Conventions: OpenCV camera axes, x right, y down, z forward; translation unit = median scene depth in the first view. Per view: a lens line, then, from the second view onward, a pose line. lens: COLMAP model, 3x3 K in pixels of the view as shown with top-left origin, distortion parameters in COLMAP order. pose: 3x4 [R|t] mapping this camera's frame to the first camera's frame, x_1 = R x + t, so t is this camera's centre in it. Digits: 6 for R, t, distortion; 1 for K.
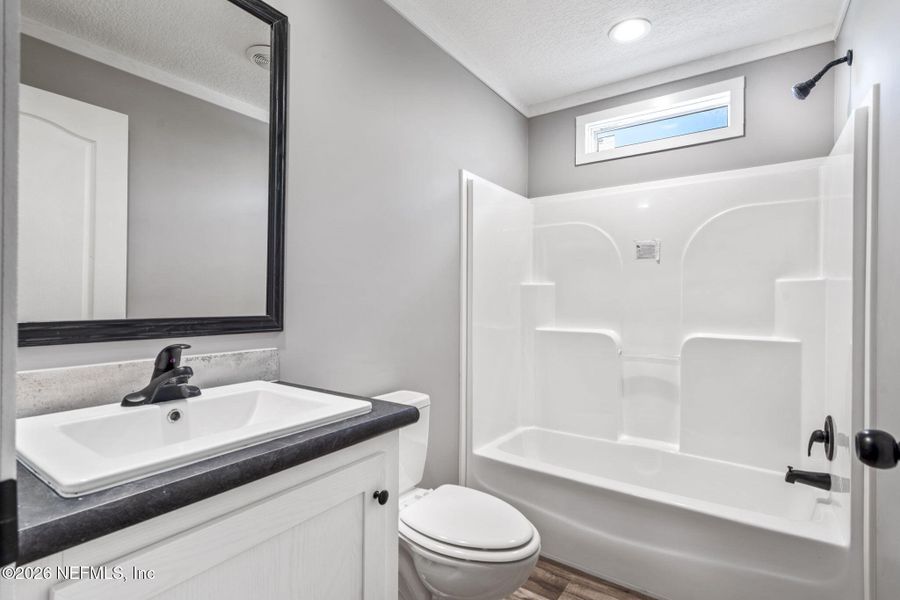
lens RADIAL K [[439.9, 0, 448.0], [0, 439.9, 296.7], [0, 0, 1]] dist [-0.004381, 0.005405]
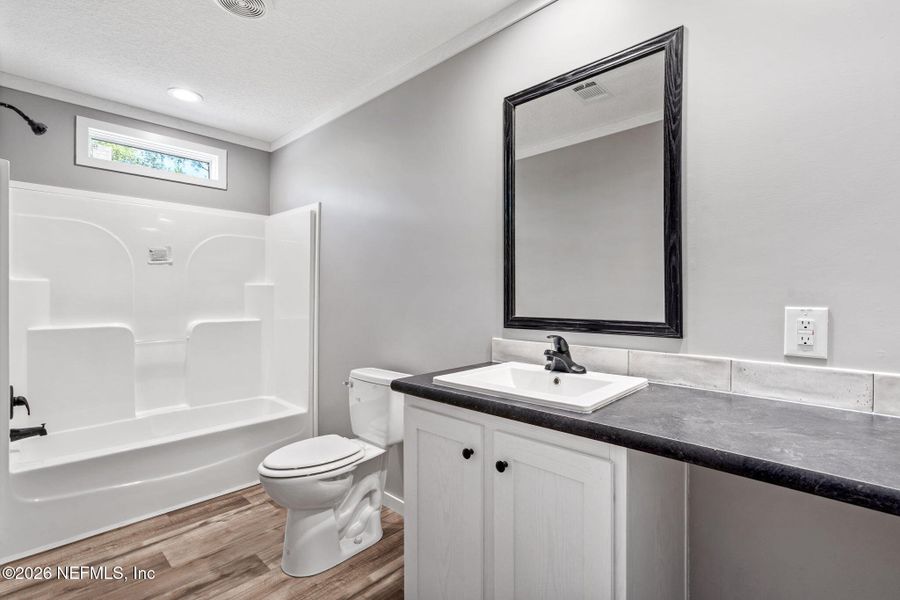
lens RADIAL K [[422.3, 0, 458.3], [0, 422.3, 292.6], [0, 0, 1]] dist [-0.003569, 0.001221]
pose [[0.139038, -0.004815, 0.990275, -0.613493], [-0.010859, 0.999921, 0.006386, -0.021147], [-0.990228, -0.011641, 0.138975, -0.004863]]
